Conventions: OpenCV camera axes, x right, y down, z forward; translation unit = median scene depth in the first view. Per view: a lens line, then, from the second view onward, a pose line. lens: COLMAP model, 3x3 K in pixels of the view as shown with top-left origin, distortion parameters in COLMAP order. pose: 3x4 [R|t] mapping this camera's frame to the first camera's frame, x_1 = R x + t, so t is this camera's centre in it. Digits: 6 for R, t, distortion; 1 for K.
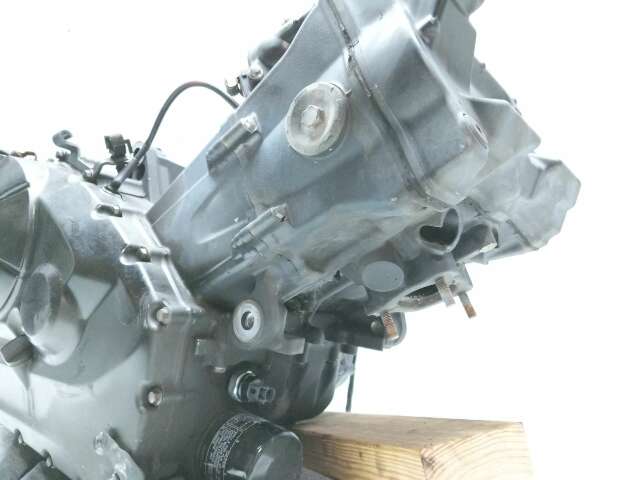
lens RADIAL K [[533.3, 0, 316.1], [0, 533.3, 243.8], [0, 0, 1]] dist [0.034687, -0.108368]
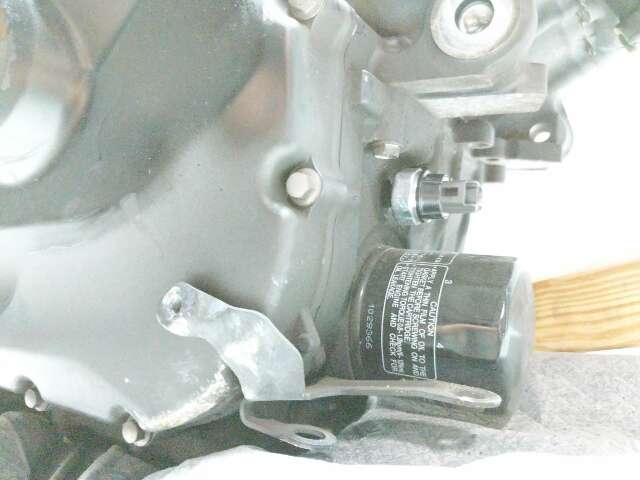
lens RADIAL K [[533.3, 0, 319.1], [0, 533.3, 241.9], [0, 0, 1]] dist [0.034687, -0.108368]
pose [[0.980661, -0.095482, 0.170843, -0.349144], [0.087138, 0.994638, 0.055706, 0.294064], [-0.175245, -0.039741, 0.983722, 0.529600]]
